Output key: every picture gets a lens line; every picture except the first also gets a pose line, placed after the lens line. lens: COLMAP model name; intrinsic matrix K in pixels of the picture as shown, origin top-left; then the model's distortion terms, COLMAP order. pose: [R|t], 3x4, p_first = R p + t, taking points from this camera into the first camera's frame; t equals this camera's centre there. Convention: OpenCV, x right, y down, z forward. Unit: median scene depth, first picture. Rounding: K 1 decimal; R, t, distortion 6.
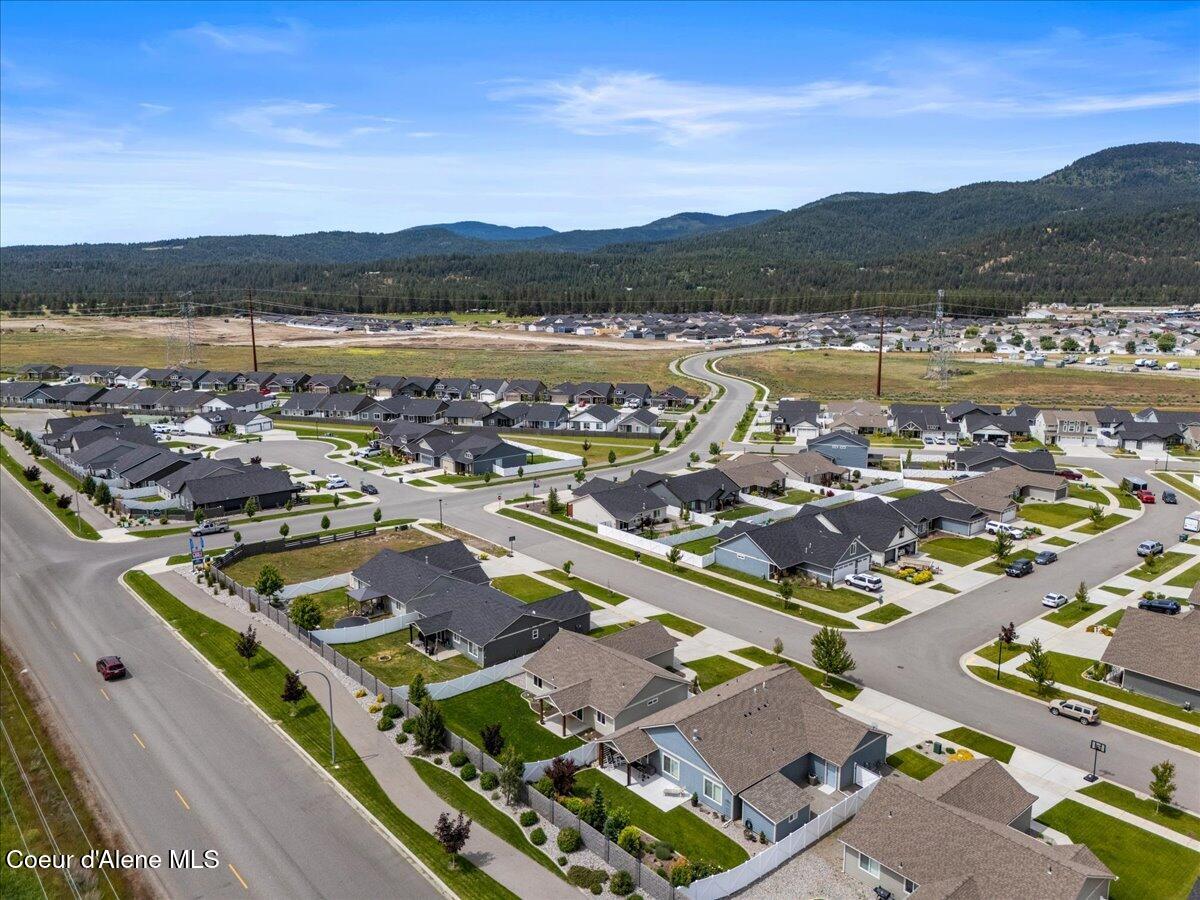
lens RADIAL K [[879.9, 0, 606.4], [0, 879.9, 451.5], [0, 0, 1]] dist [0.100924, -0.113287]
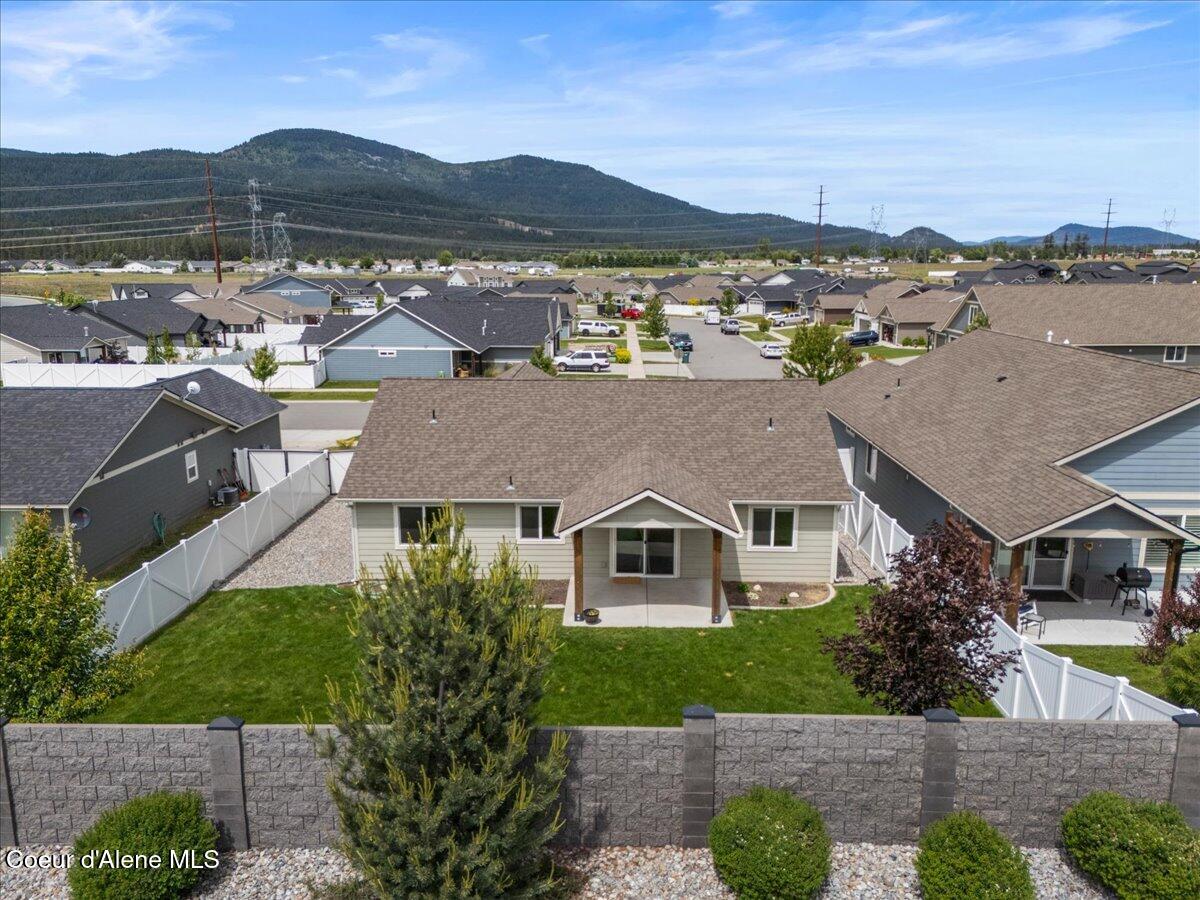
lens RADIAL K [[879.9, 0, 606.4], [0, 879.9, 451.5], [0, 0, 1]] dist [0.100924, -0.113287]
pose [[0.675833, -0.158216, 0.719874, -0.205788], [0.140680, 0.986423, 0.084725, 0.193621], [-0.723505, 0.044012, 0.688915, 0.669530]]
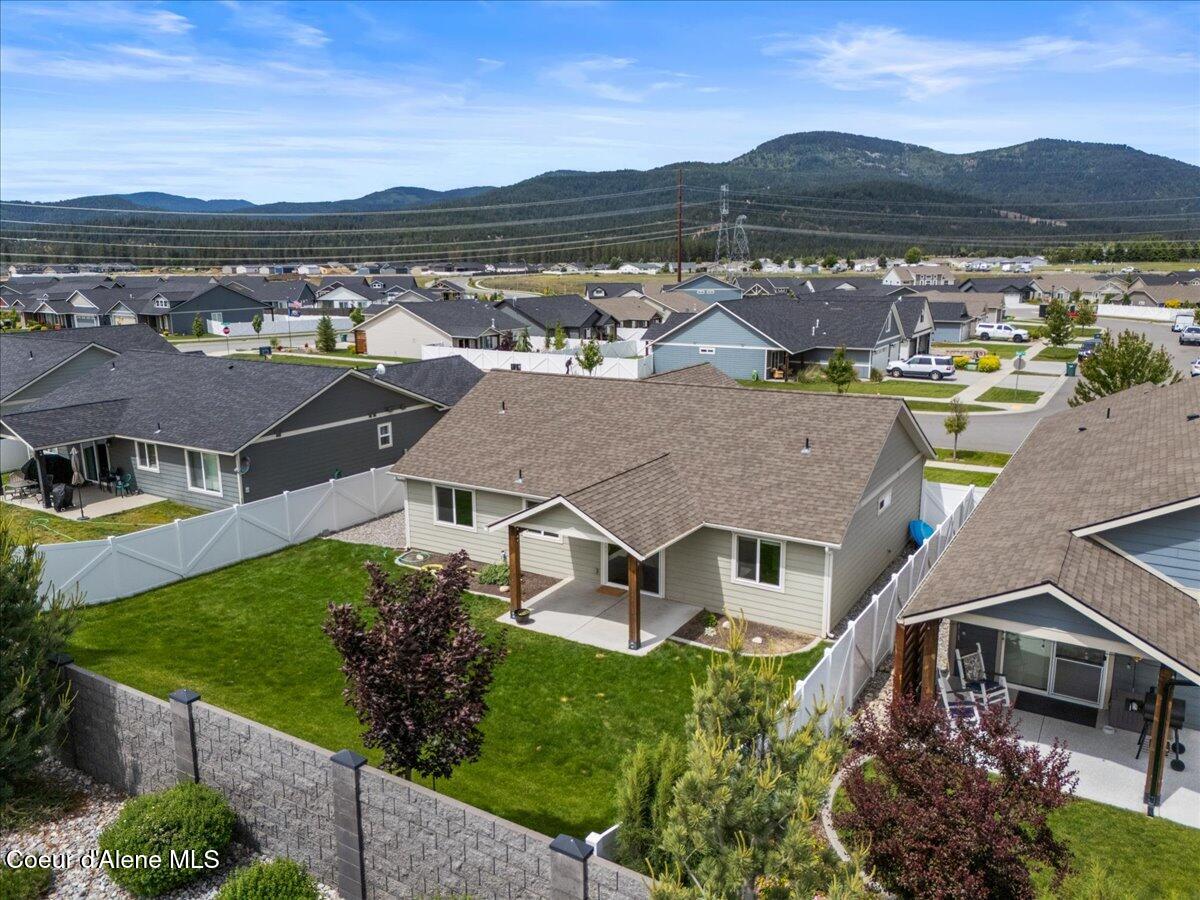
lens RADIAL K [[879.9, 0, 606.4], [0, 879.9, 451.5], [0, 0, 1]] dist [0.100924, -0.113287]
pose [[0.953663, -0.071077, 0.292362, -0.099840], [0.064337, 0.997395, 0.032618, 0.205413], [-0.293918, -0.012297, 0.955751, 0.611603]]
